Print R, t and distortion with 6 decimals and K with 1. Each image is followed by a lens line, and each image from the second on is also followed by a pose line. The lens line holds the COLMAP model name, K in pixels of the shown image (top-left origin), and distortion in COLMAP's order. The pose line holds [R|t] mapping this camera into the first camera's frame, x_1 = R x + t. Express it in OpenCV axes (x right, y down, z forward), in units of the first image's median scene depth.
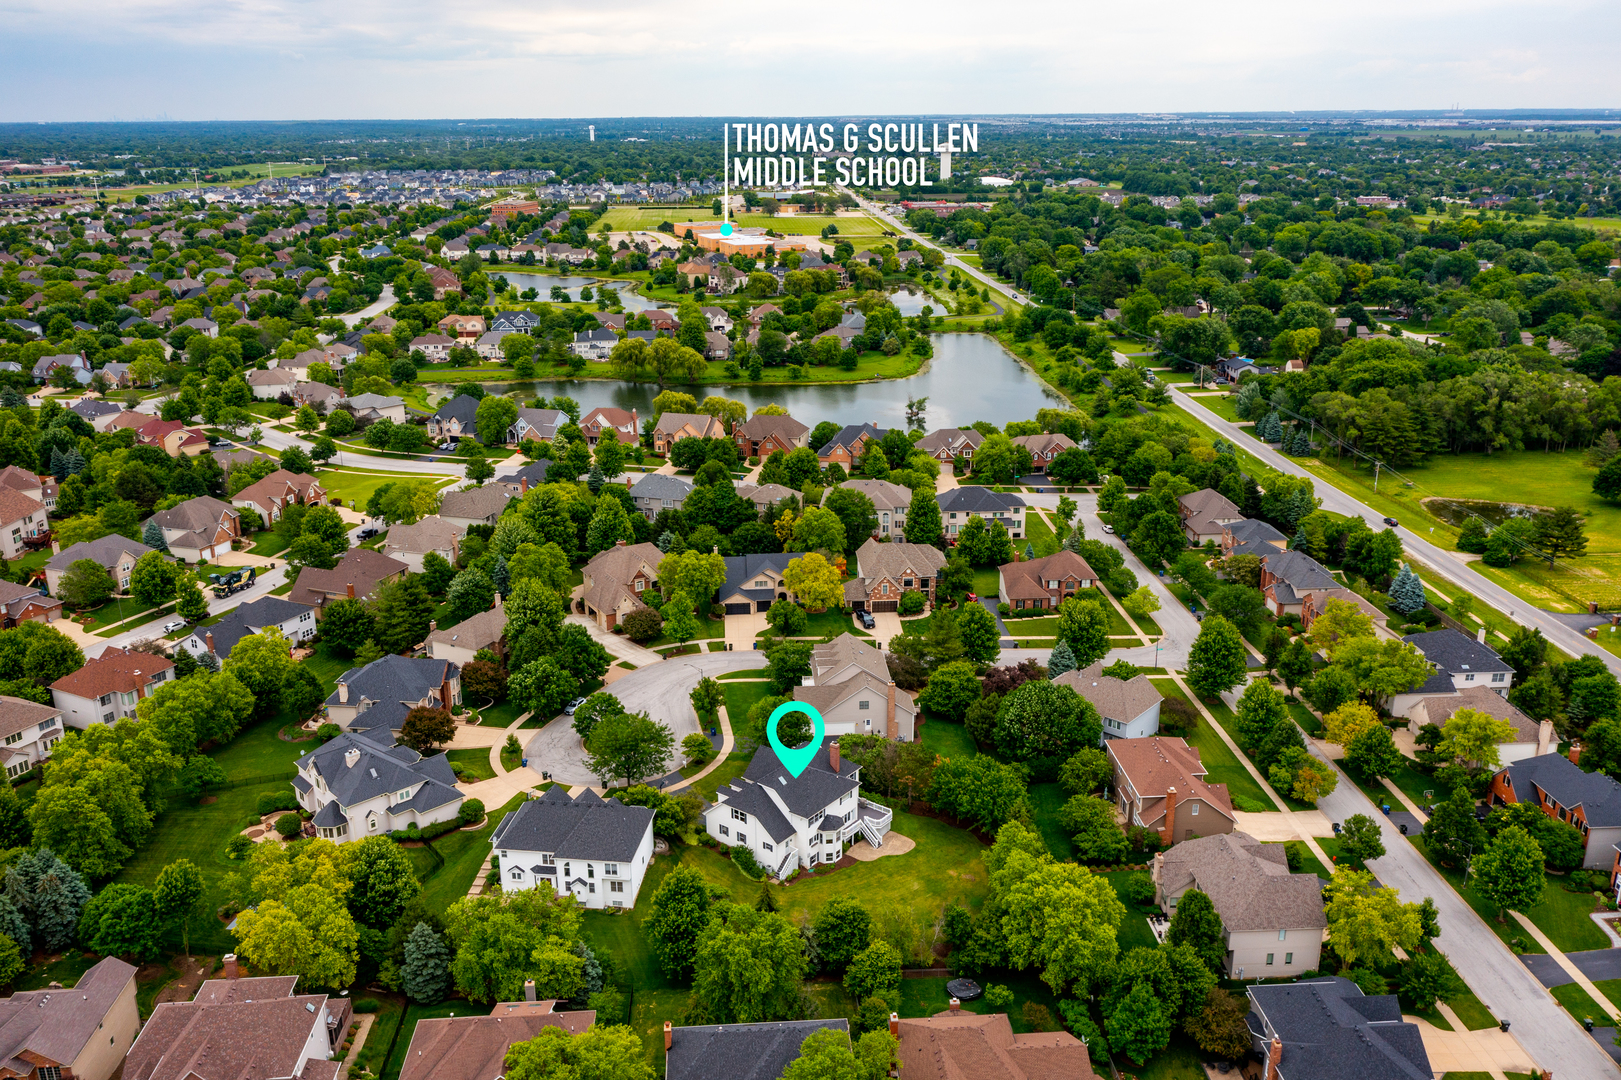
lens RADIAL K [[1363.2, 0, 810.5], [0, 1363.2, 540.0], [0, 0, 1]] dist [-0.003117, 0.001737]
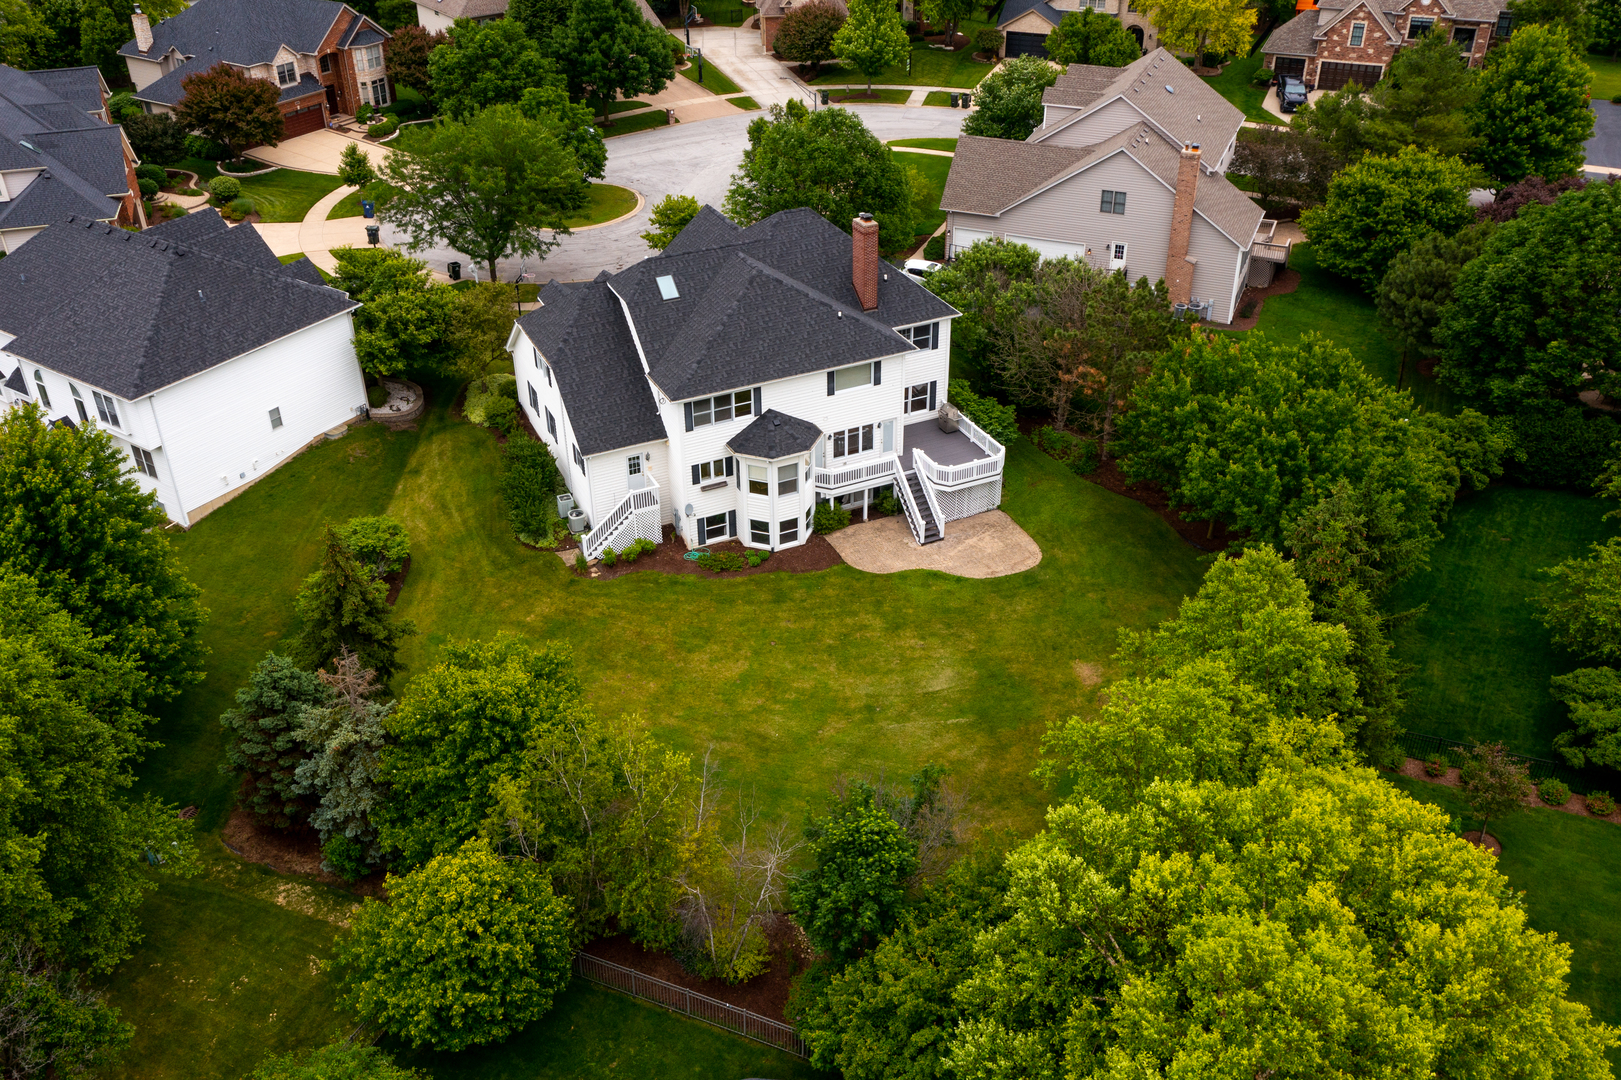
lens RADIAL K [[1363.2, 0, 810.5], [0, 1363.2, 540.0], [0, 0, 1]] dist [-0.003117, 0.001737]
pose [[0.881631, 0.237647, -0.407737, 0.162245], [-0.133912, 0.954423, 0.266728, 0.136298], [0.452541, -0.180555, 0.873273, 0.682159]]
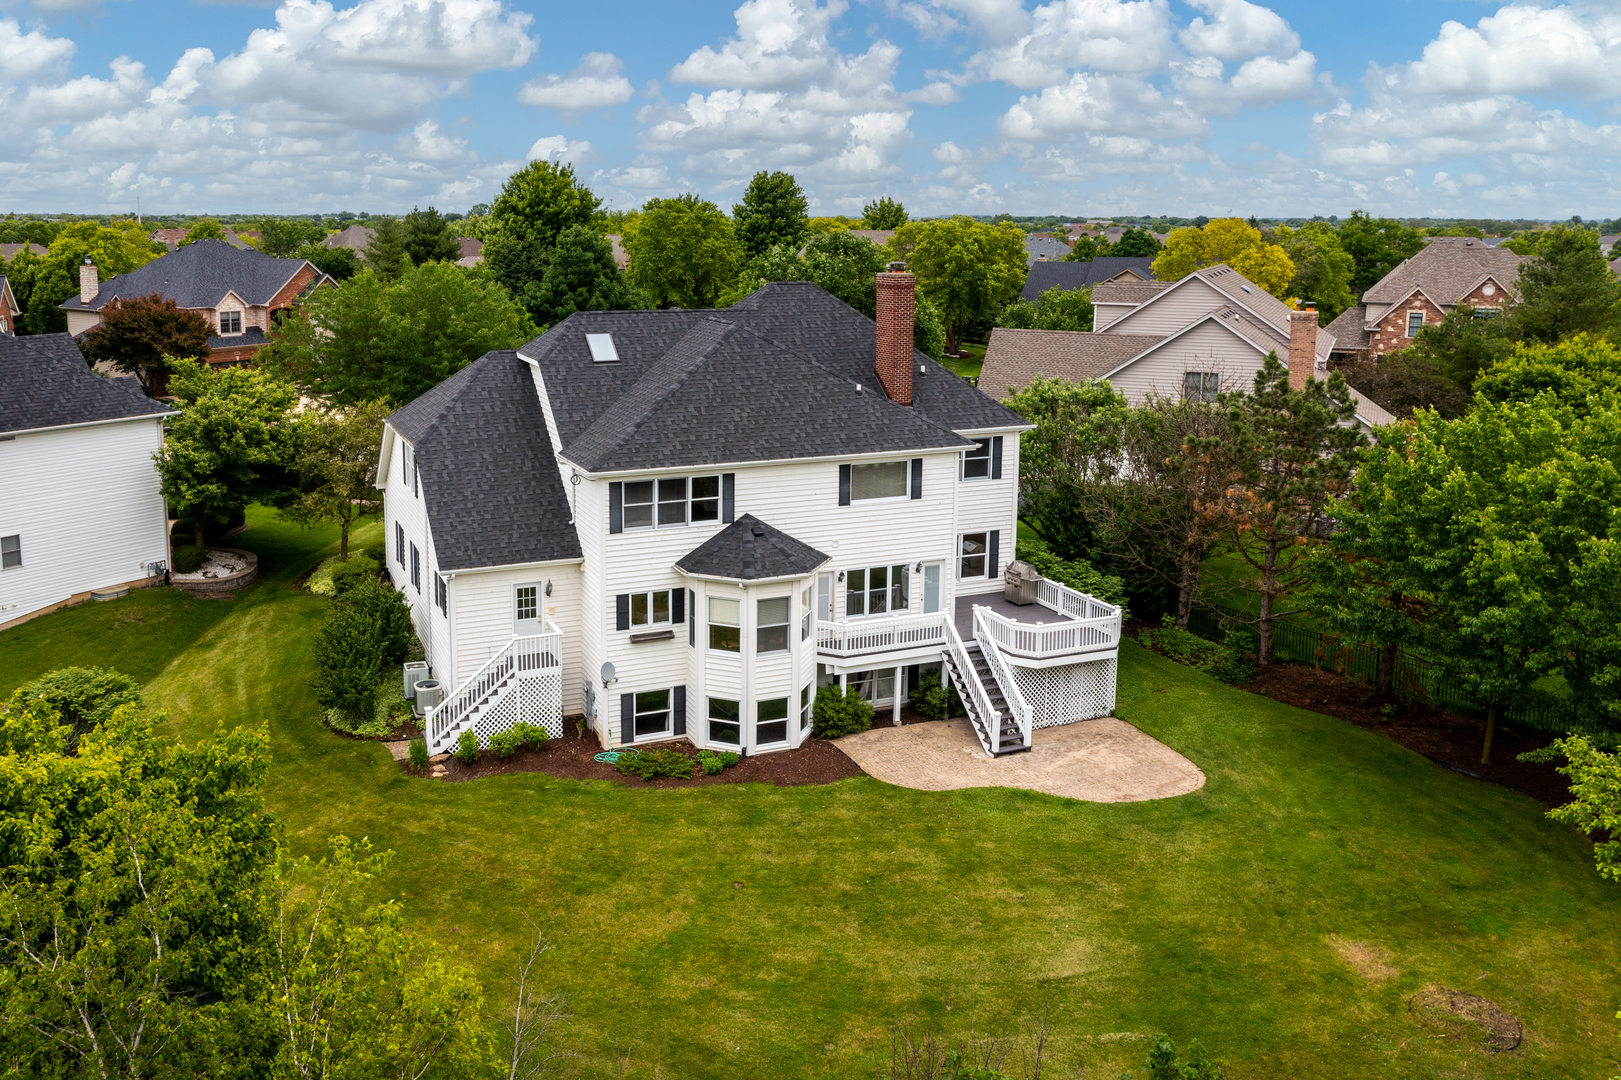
lens RADIAL K [[1177.5, 0, 742.6], [0, 1177.5, 538.0], [0, 0, 1]] dist [-0.000609, 0.000814]
pose [[0.858295, 0.074236, -0.507758, 0.102436], [-0.160328, 0.978740, -0.127917, 0.221250], [0.487467, 0.191198, 0.851950, 0.818390]]
